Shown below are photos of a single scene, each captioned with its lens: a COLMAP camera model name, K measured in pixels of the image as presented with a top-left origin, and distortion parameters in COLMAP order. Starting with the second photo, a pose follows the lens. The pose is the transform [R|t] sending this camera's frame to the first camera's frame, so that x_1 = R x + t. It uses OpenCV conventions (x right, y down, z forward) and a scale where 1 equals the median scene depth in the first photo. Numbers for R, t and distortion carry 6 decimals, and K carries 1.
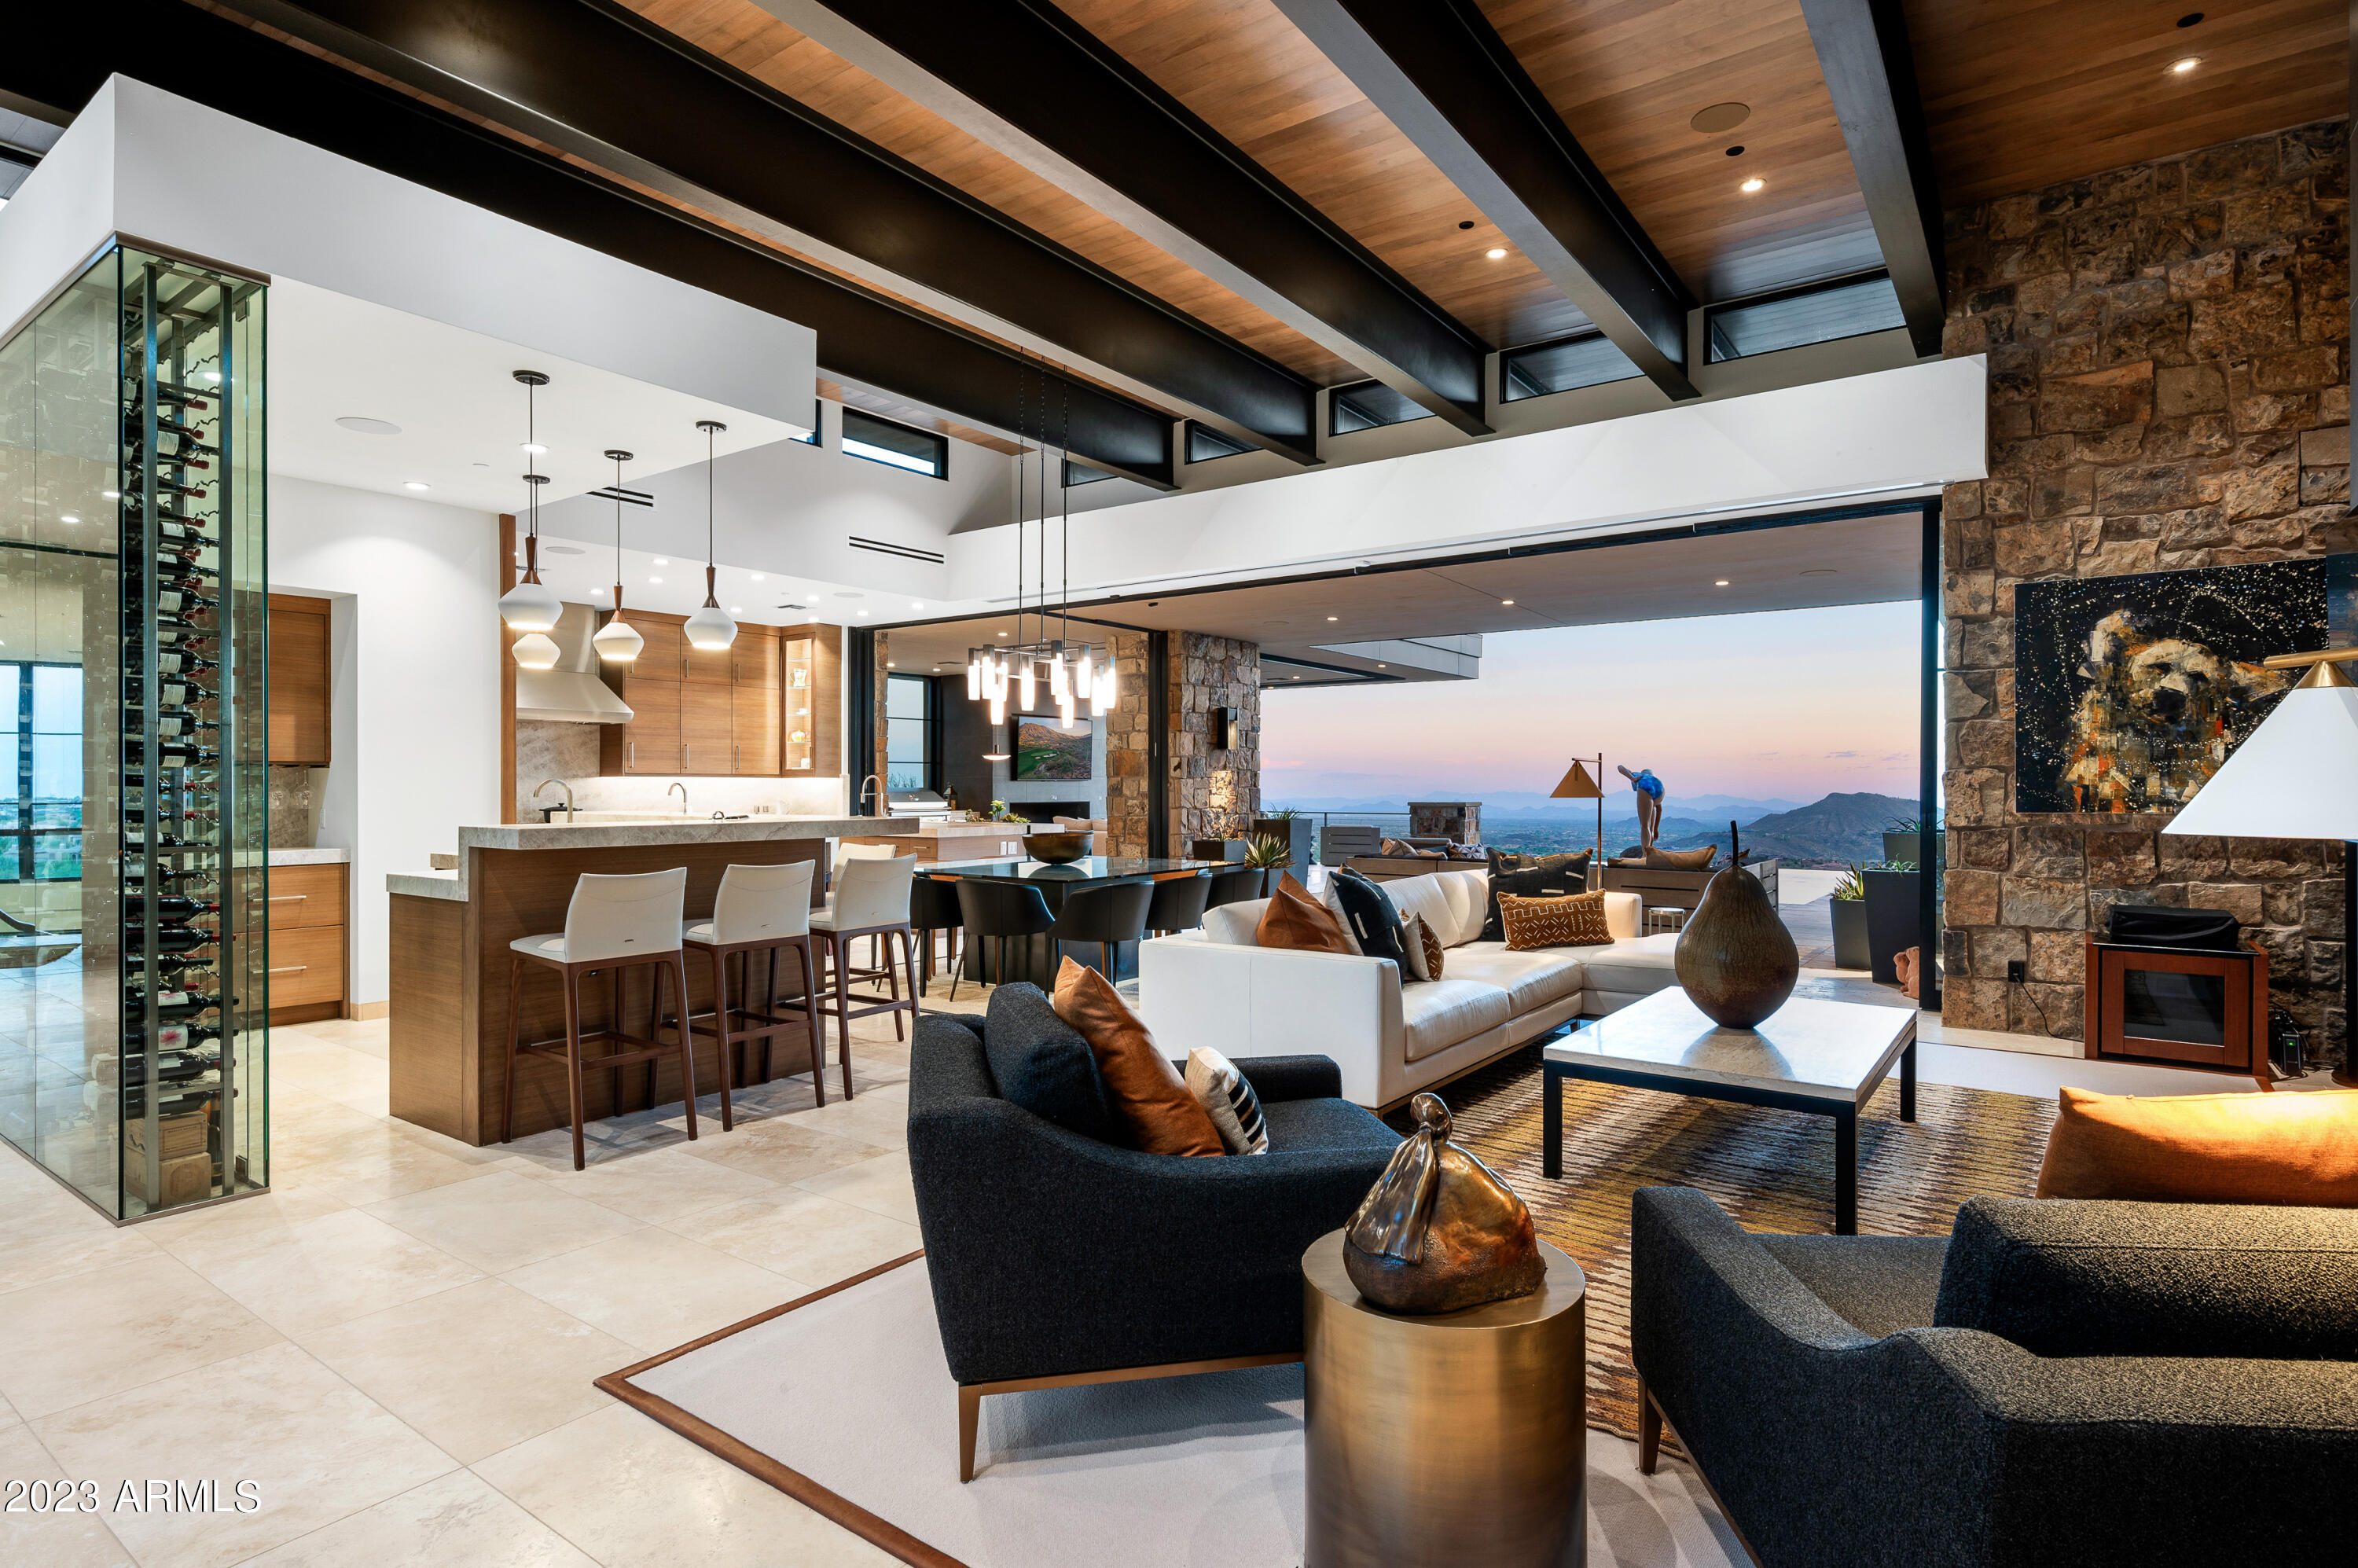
lens RADIAL K [[1195.4, 0, 1203.3], [0, 1195.4, 783.7], [0, 0, 1]] dist [0.002711, -0.000342]
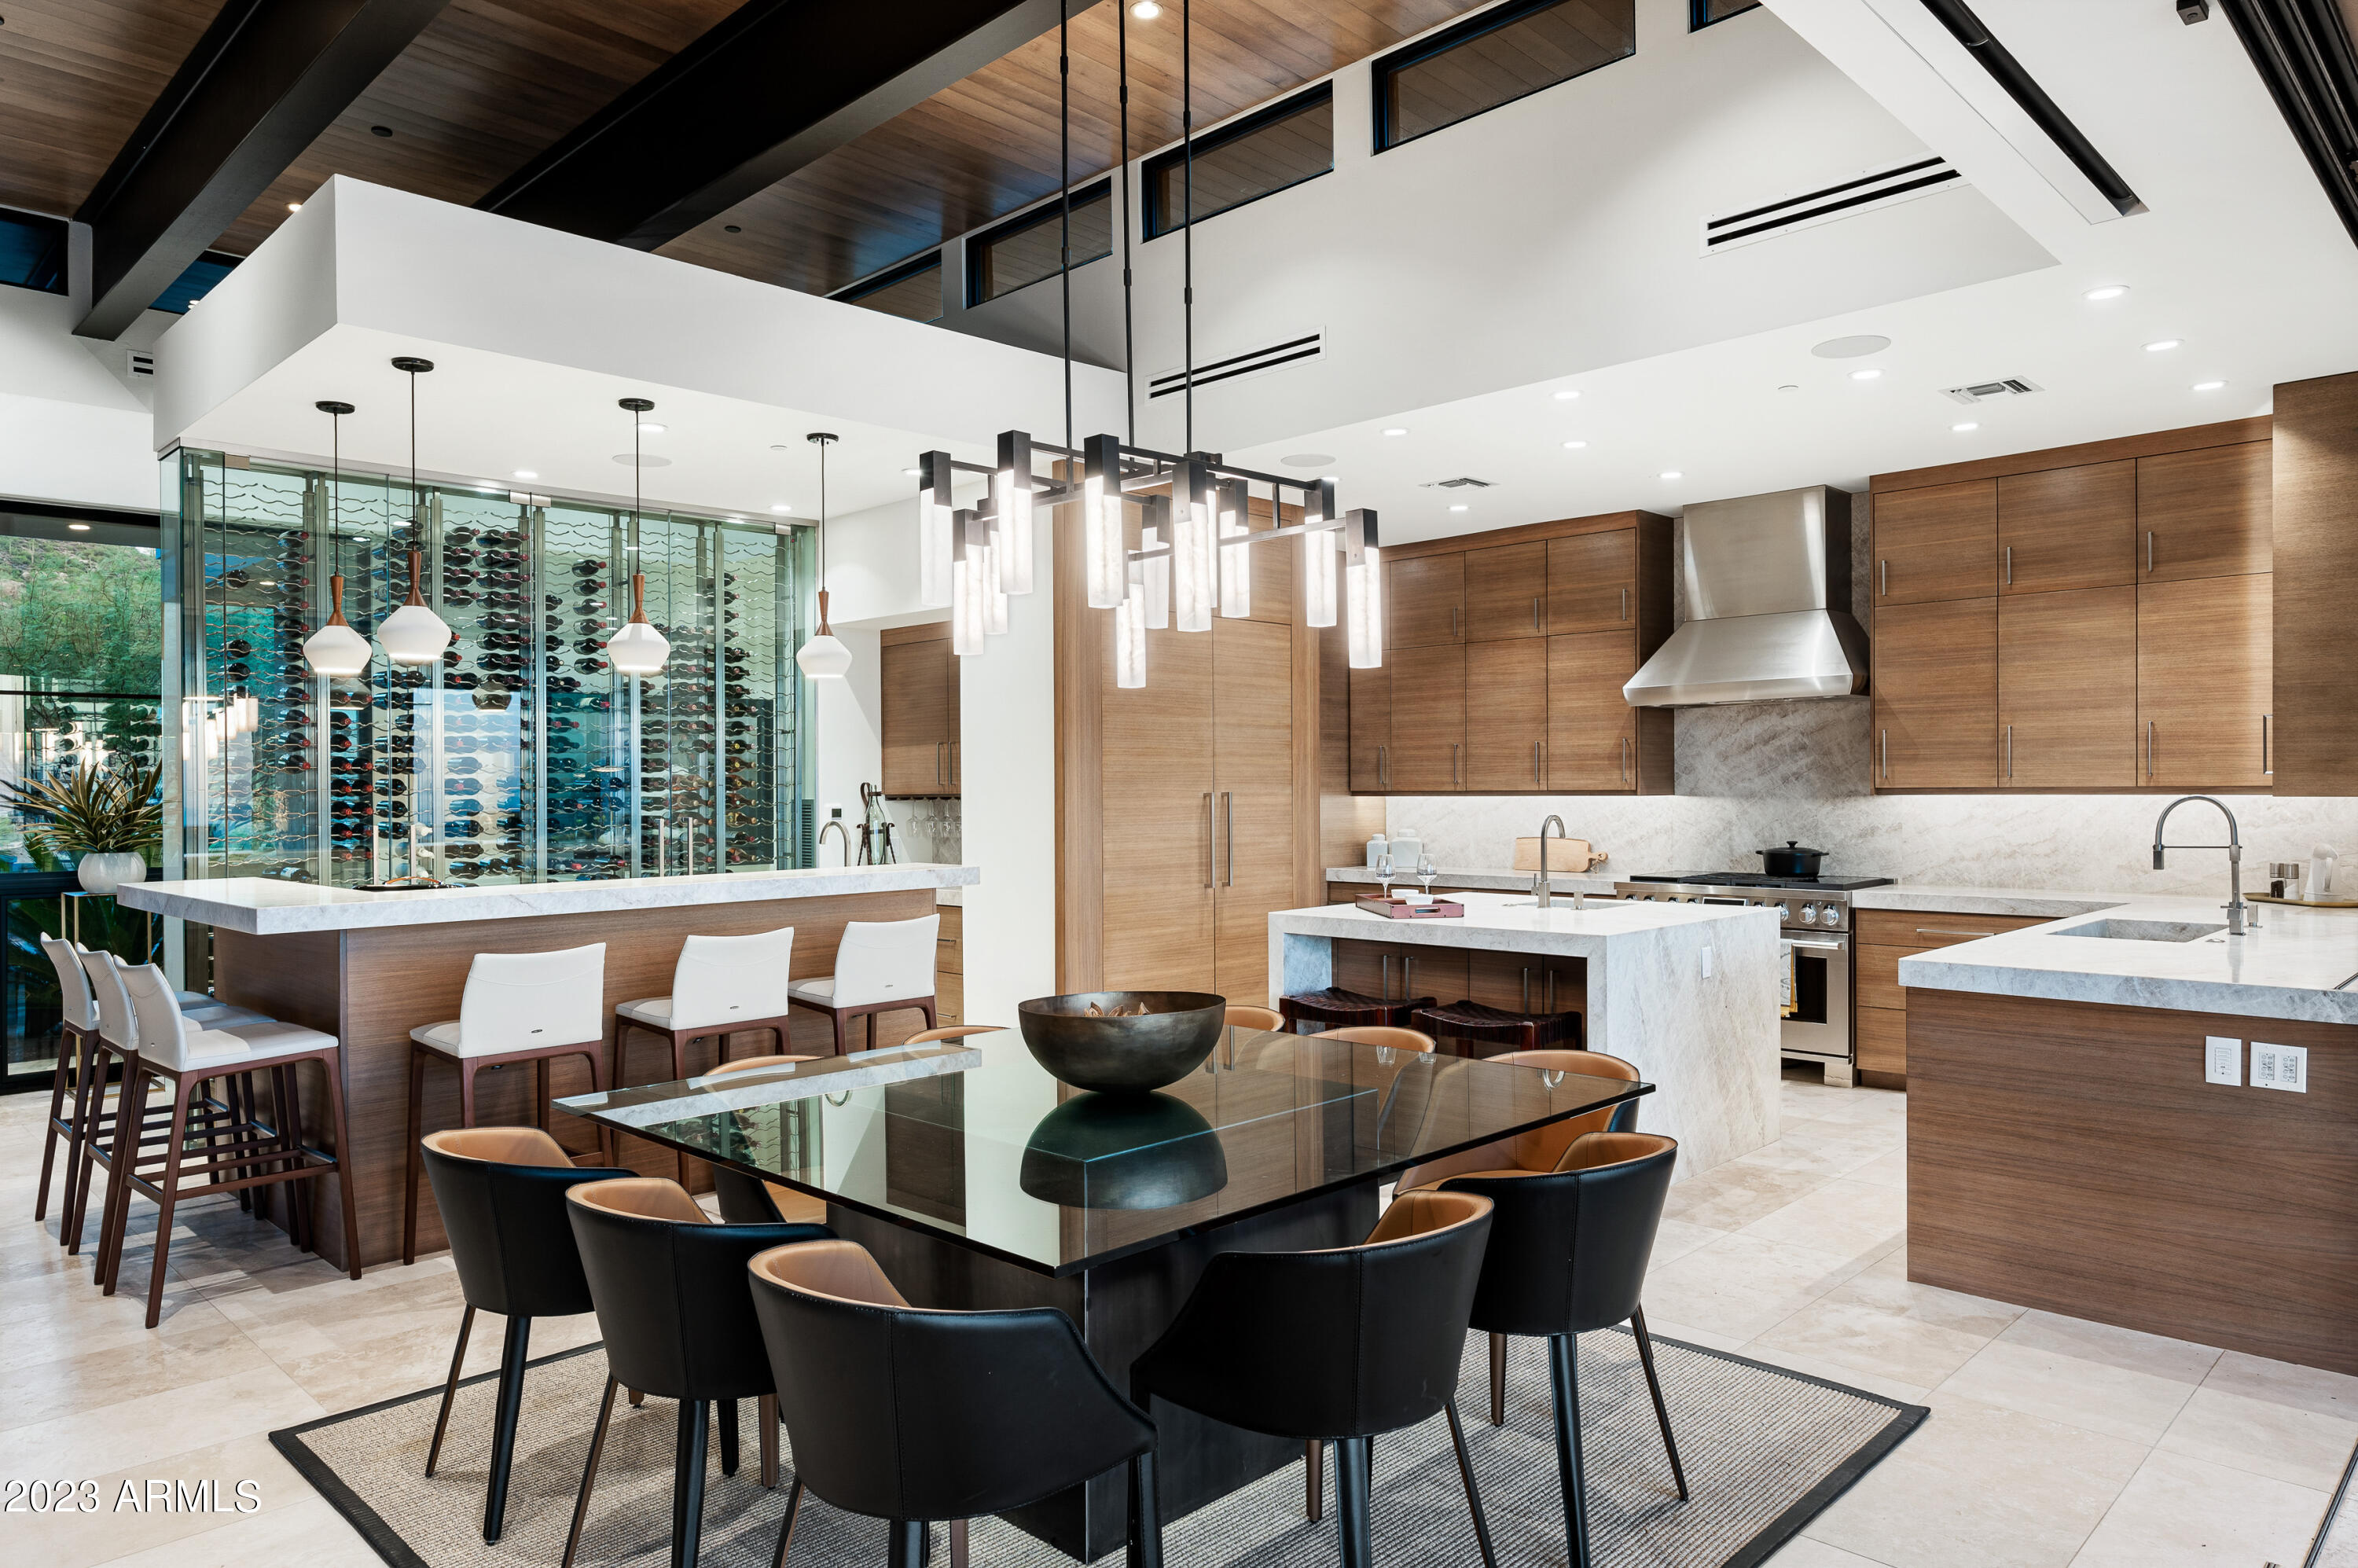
lens RADIAL K [[1504.1, 0, 1188.4], [0, 1504.1, 775.5], [0, 0, 1]] dist [0.005721, -0.000324]
pose [[-0.158196, -0.004235, -0.987399, 0.377630], [0.011977, 0.999909, -0.006208, -0.023950], [0.987335, -0.012808, -0.158131, 1.394645]]
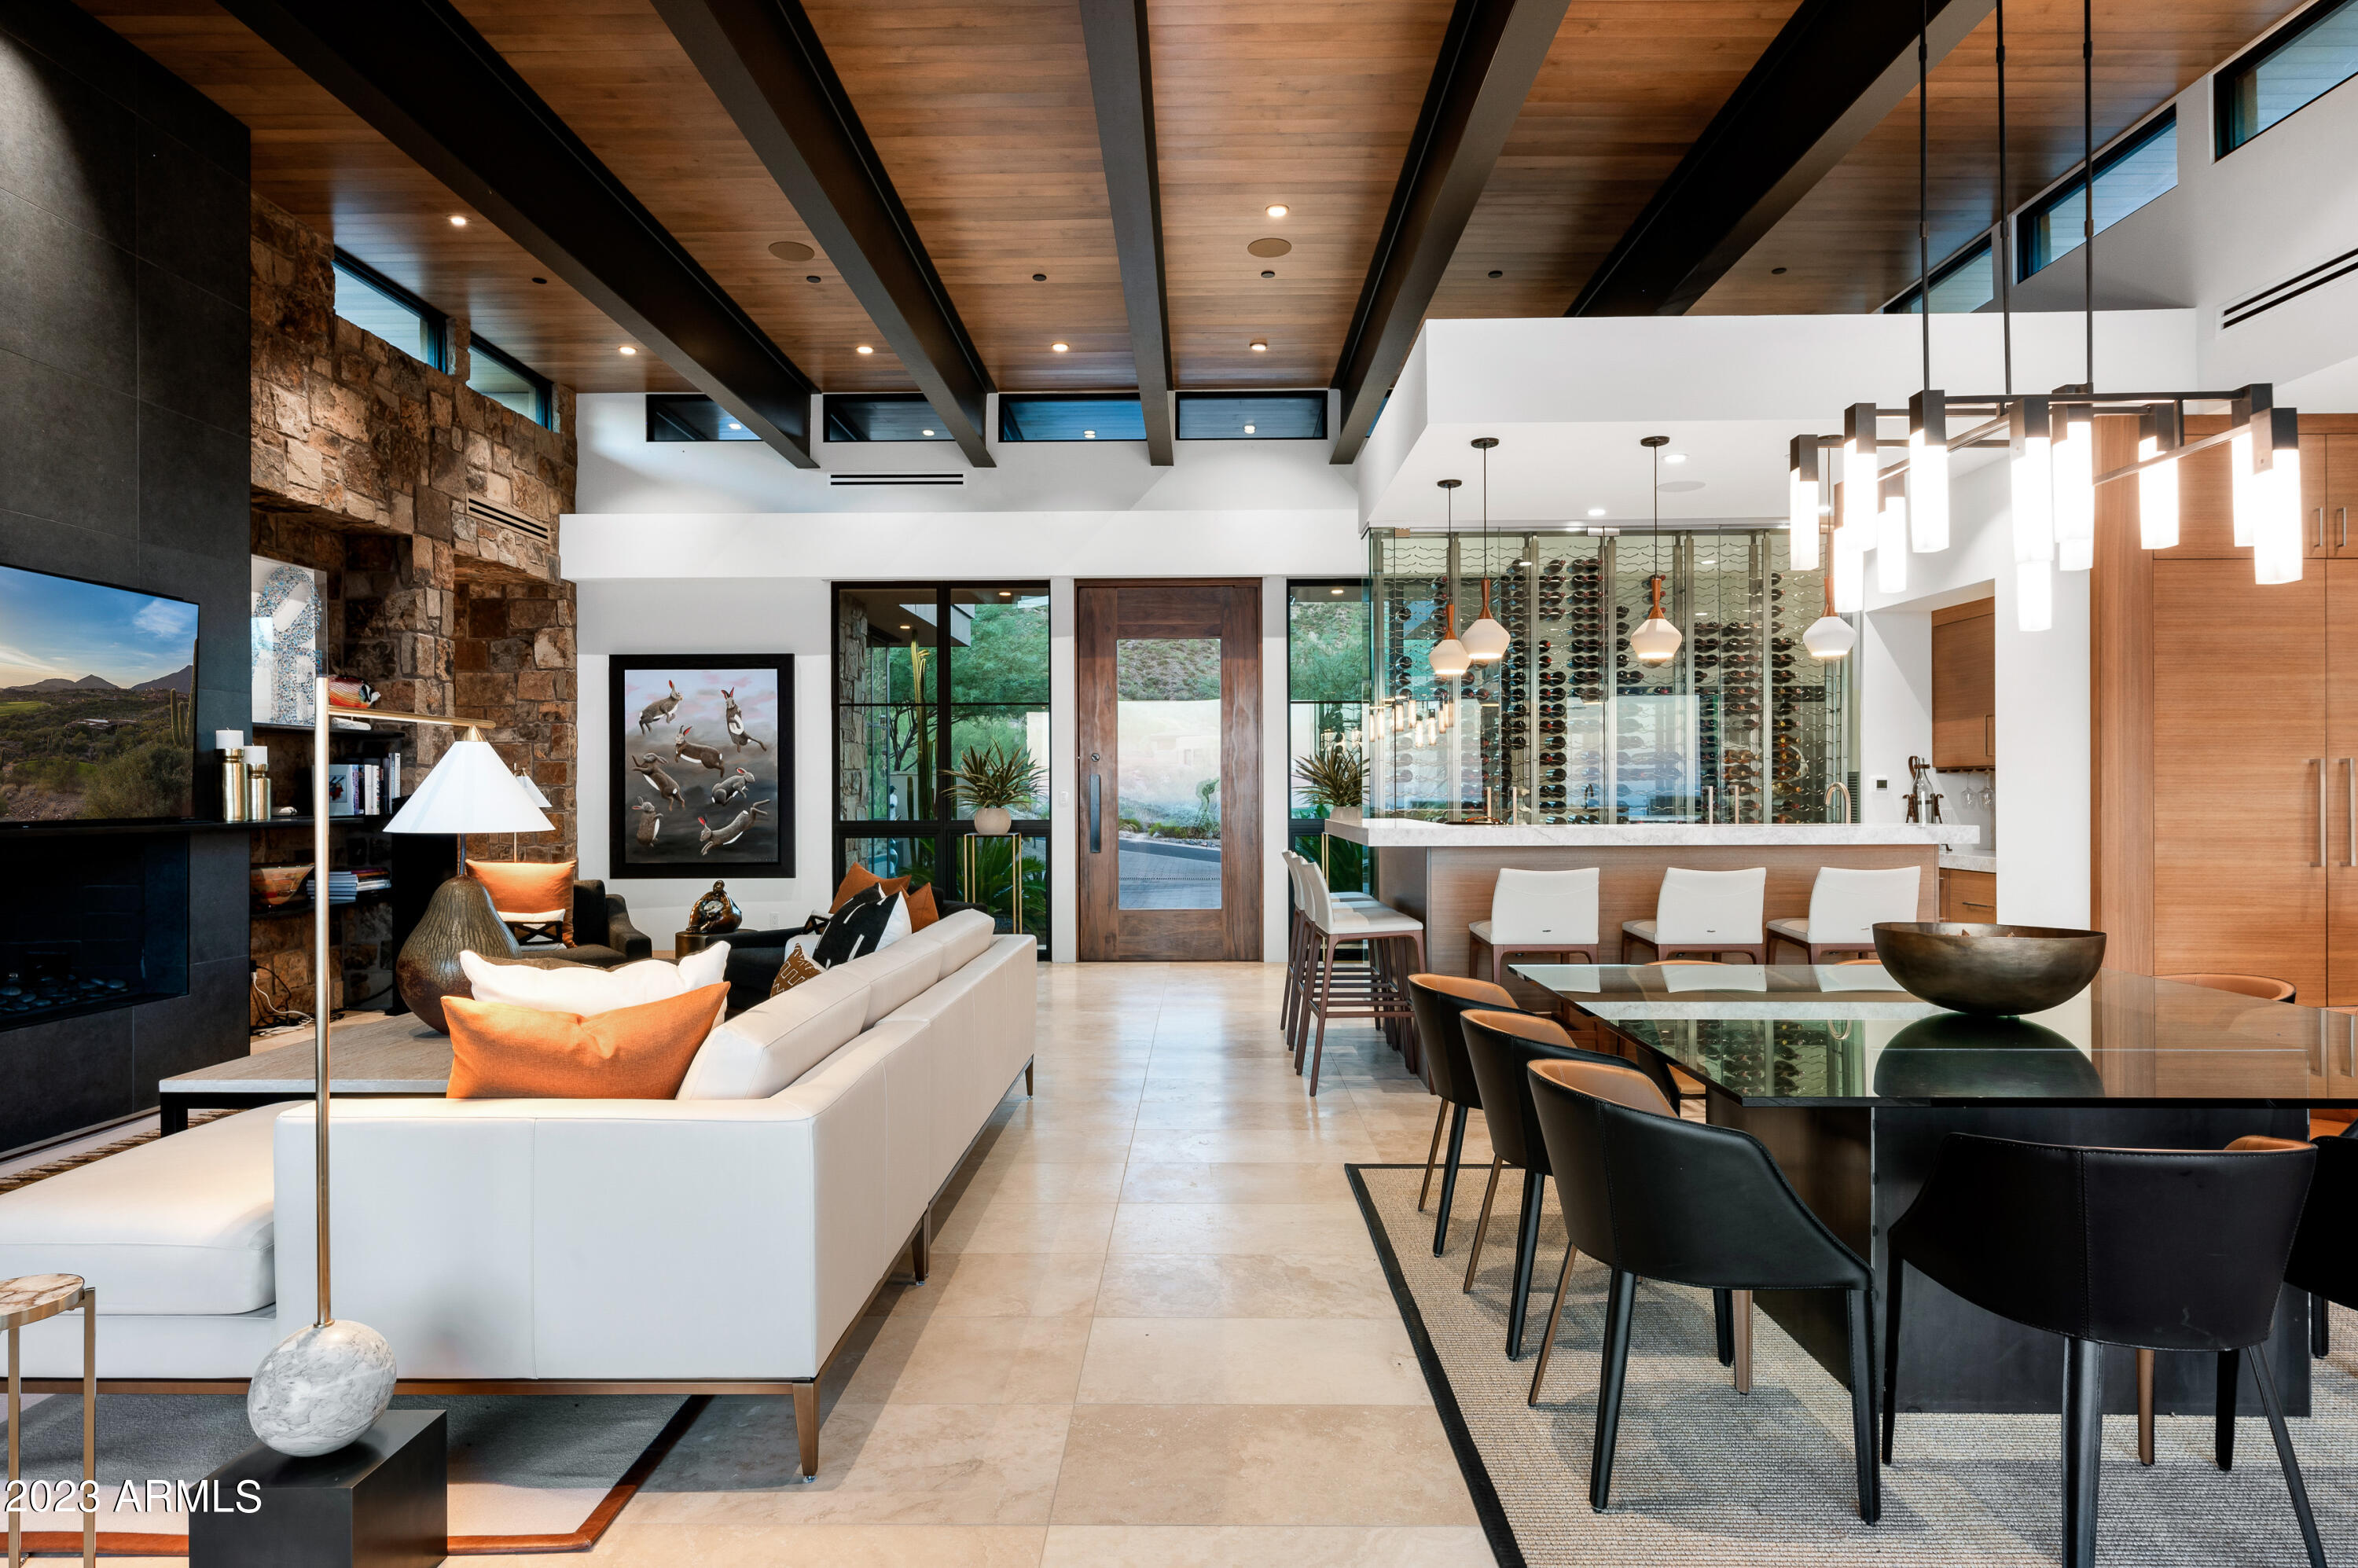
lens RADIAL K [[1297.9, 0, 1178.5], [0, 1297.9, 790.4], [0, 0, 1]] dist [0.001335, -0.000360]
pose [[-0.825242, 0.002768, -0.564773, 0.369615], [0.004757, 0.999987, -0.002050, 0.002120], [0.564760, -0.004378, -0.825244, 1.519235]]
